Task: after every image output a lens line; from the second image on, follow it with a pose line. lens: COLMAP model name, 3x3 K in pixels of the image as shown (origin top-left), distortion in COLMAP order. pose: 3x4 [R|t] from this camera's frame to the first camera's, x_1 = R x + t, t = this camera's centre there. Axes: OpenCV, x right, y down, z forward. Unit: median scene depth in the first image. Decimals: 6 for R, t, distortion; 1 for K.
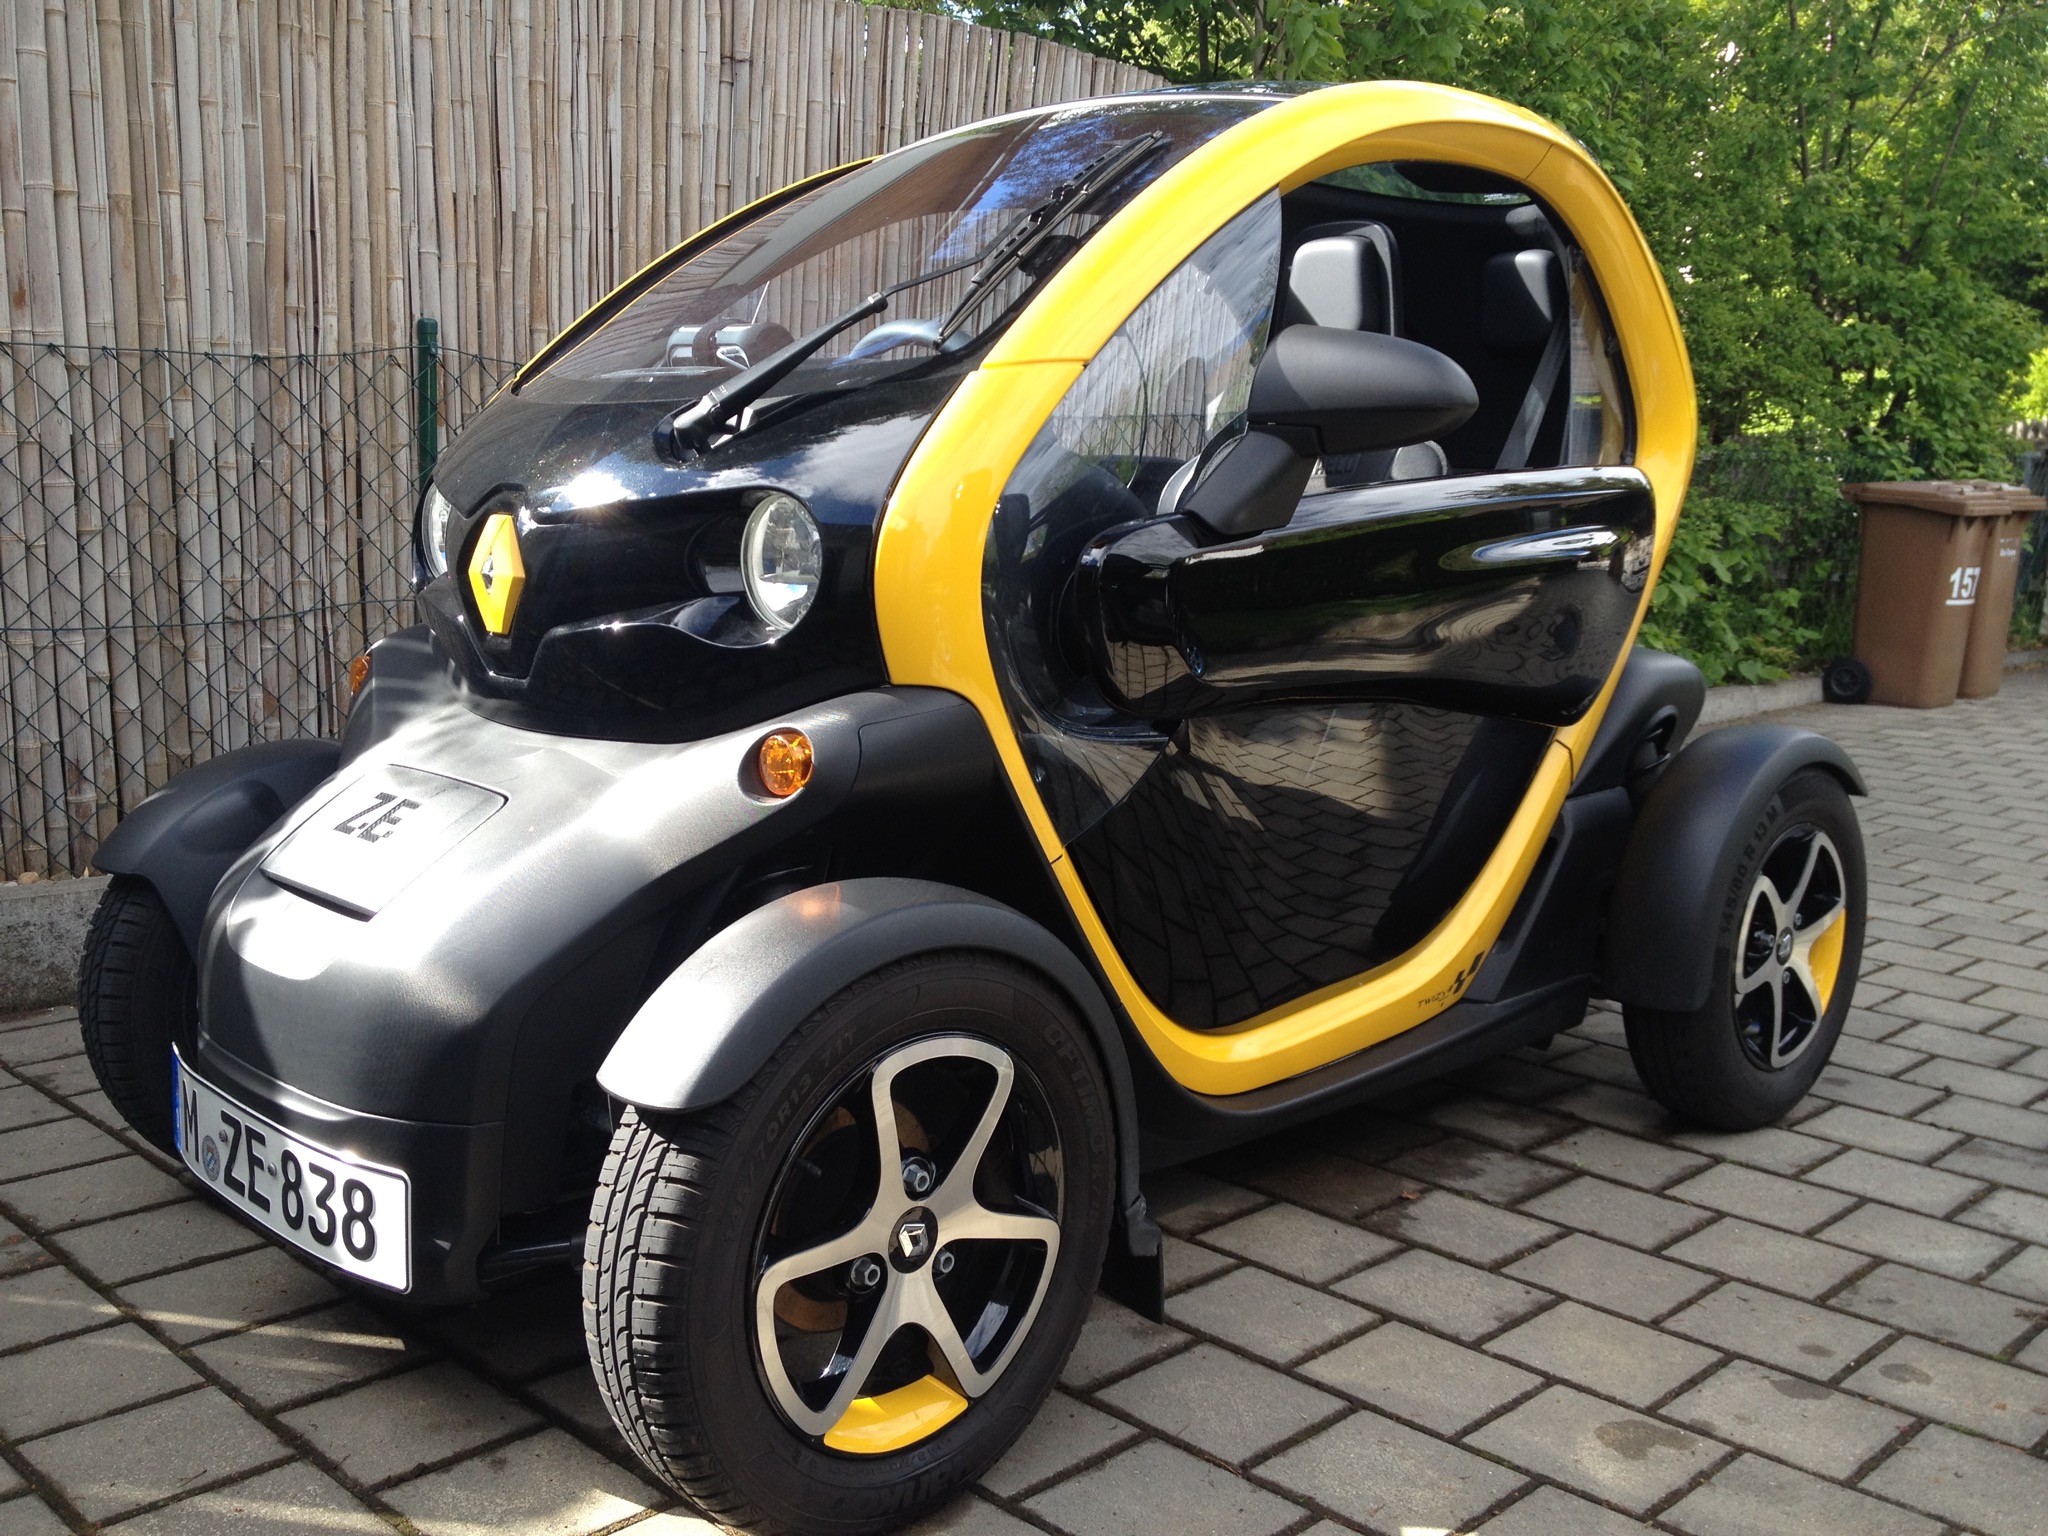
lens RADIAL K [[1927.9, 0, 1016.9], [0, 1927.9, 782.7], [0, 0, 1]] dist [0.124494, -0.213795]
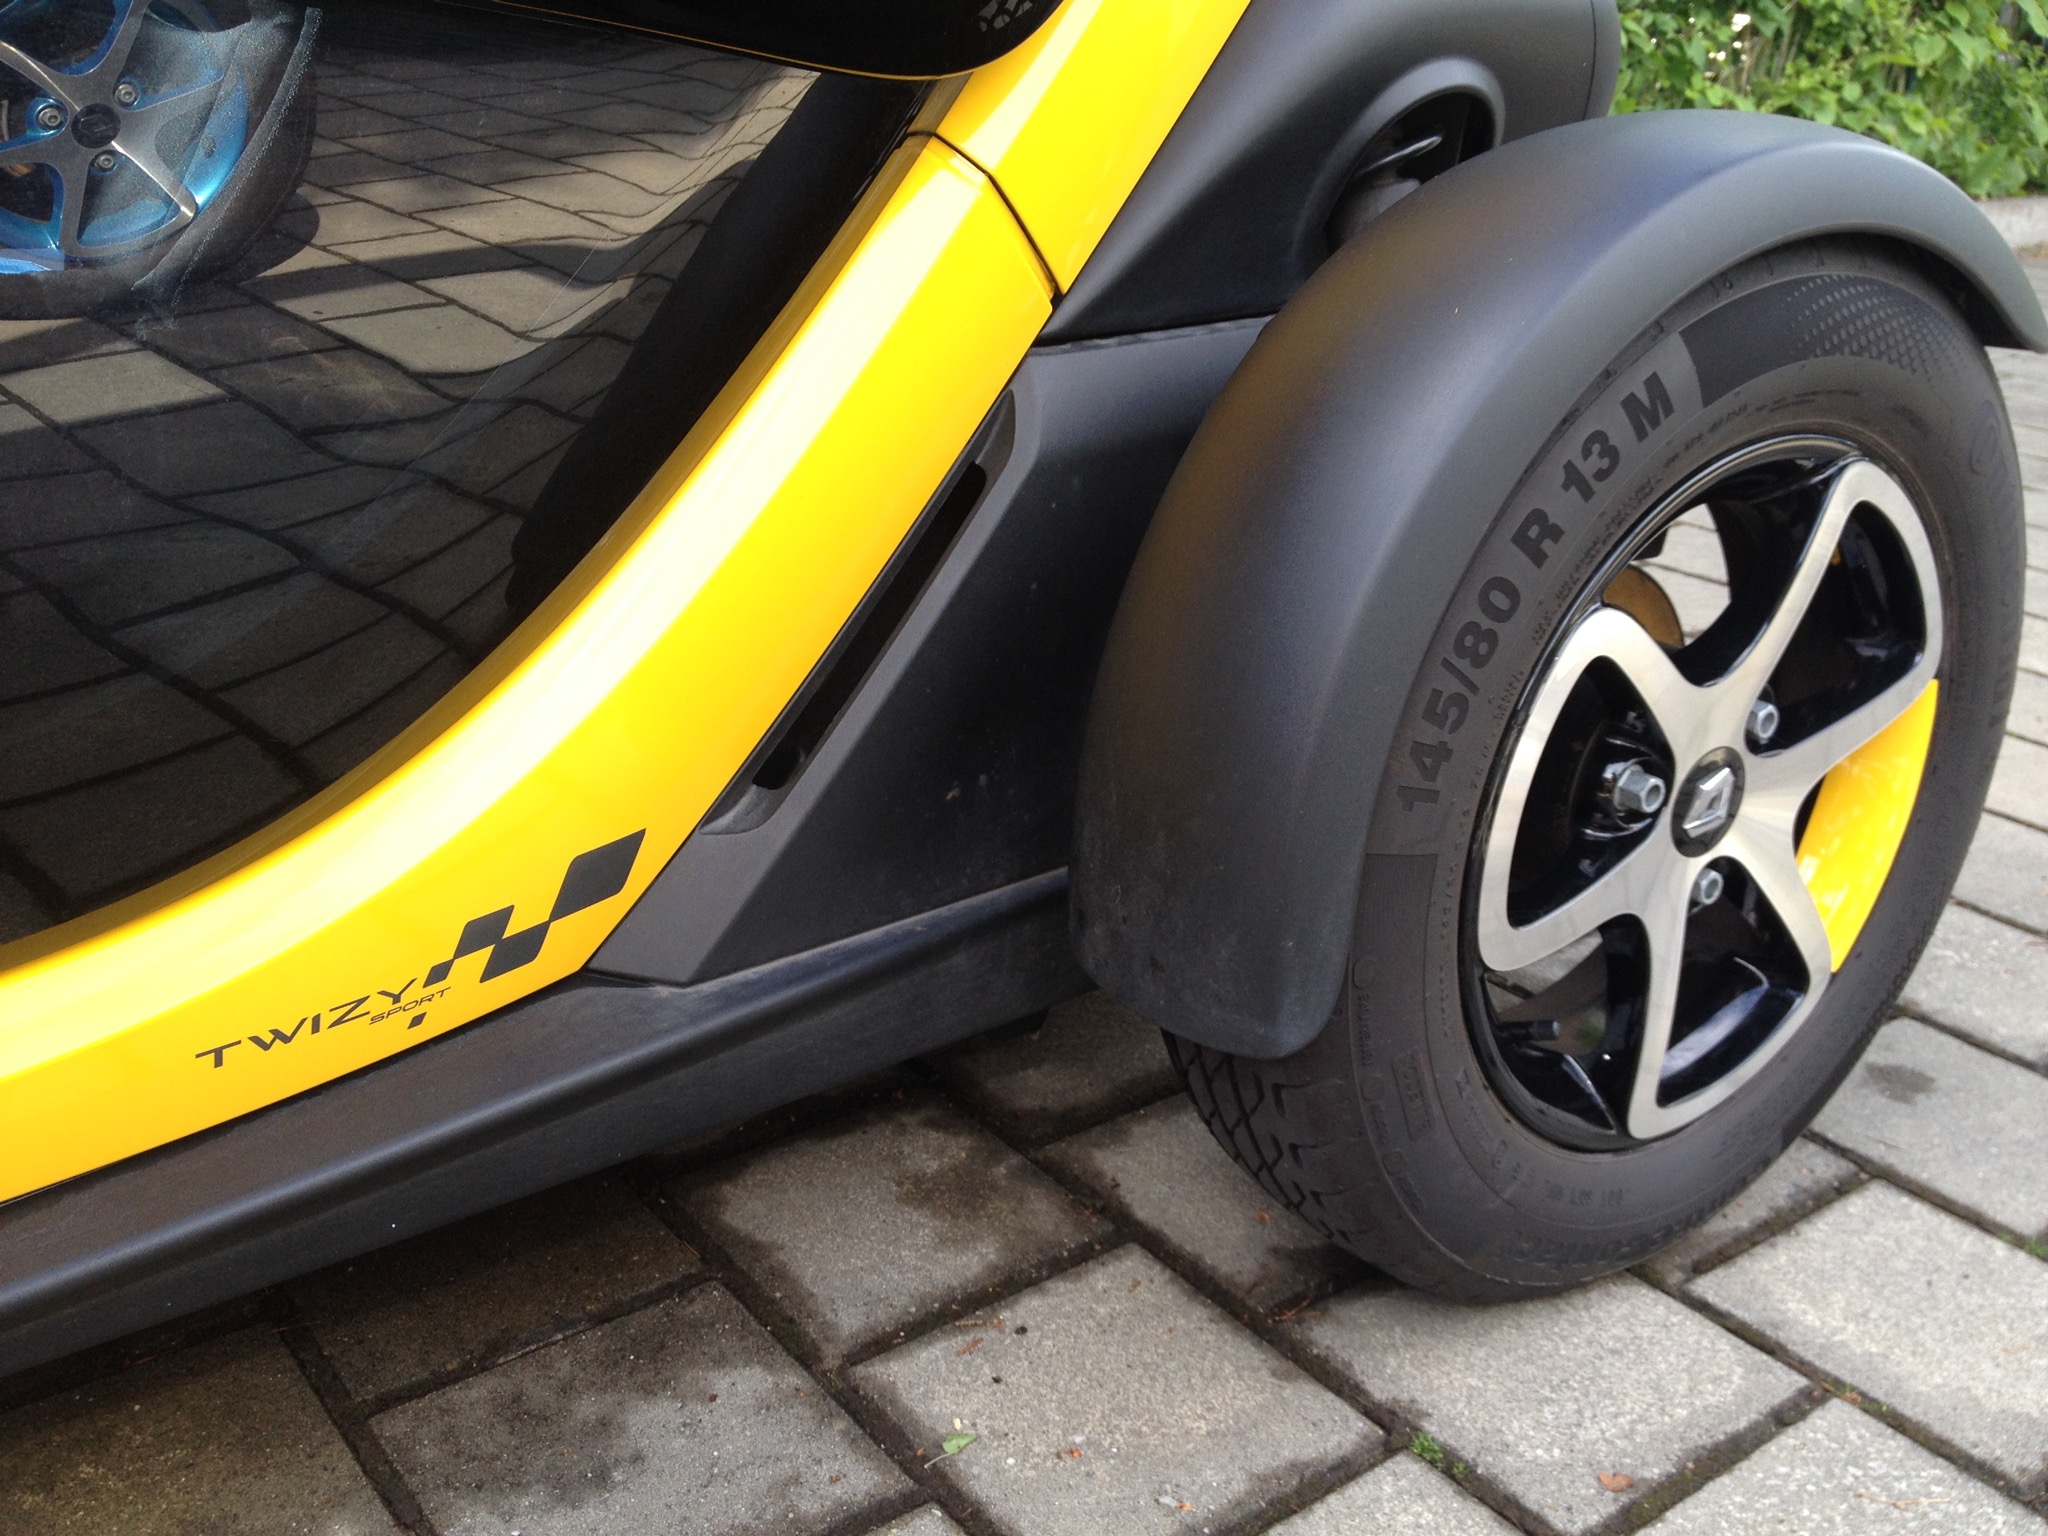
lens RADIAL K [[1927.9, 0, 1016.9], [0, 1927.9, 782.7], [0, 0, 1]] dist [0.124494, -0.213795]
pose [[0.989404, 0.045319, -0.137933, 0.335522], [-0.013722, 0.974971, 0.221907, 0.007951], [0.144537, -0.217662, 0.965263, 0.689444]]
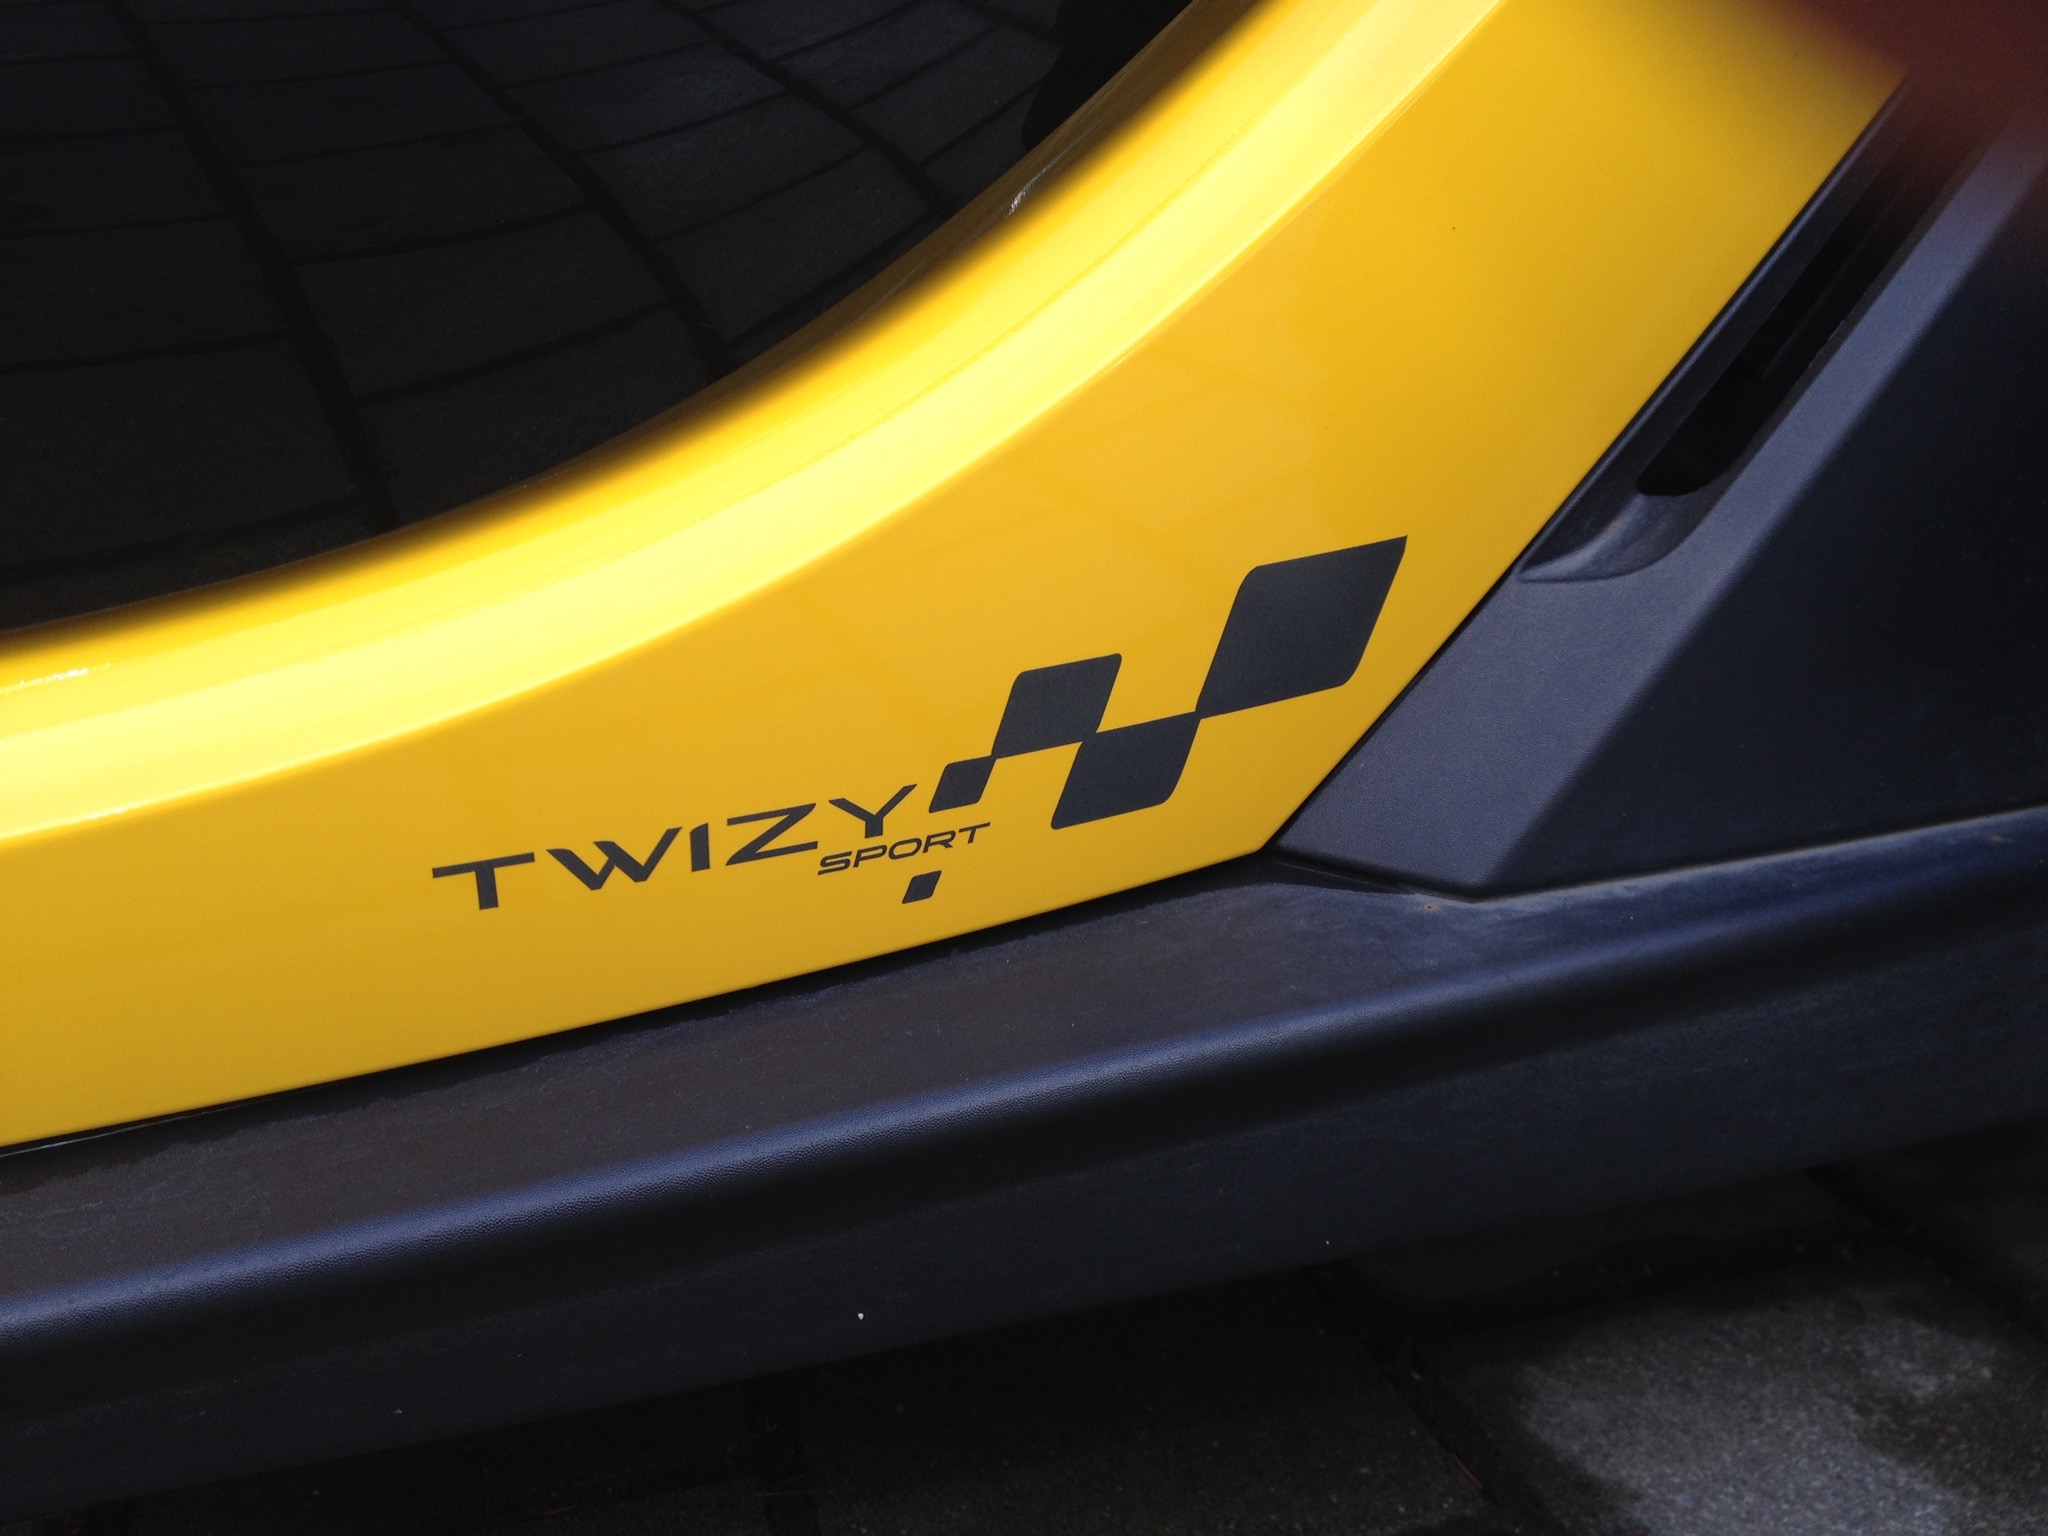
lens RADIAL K [[1927.9, 0, 1016.9], [0, 1927.9, 782.7], [0, 0, 1]] dist [0.124494, -0.213795]
pose [[0.858311, 0.051974, -0.510491, 0.285138], [0.013663, 0.992190, 0.123988, 0.083863], [0.512948, -0.113395, 0.850897, 0.835567]]
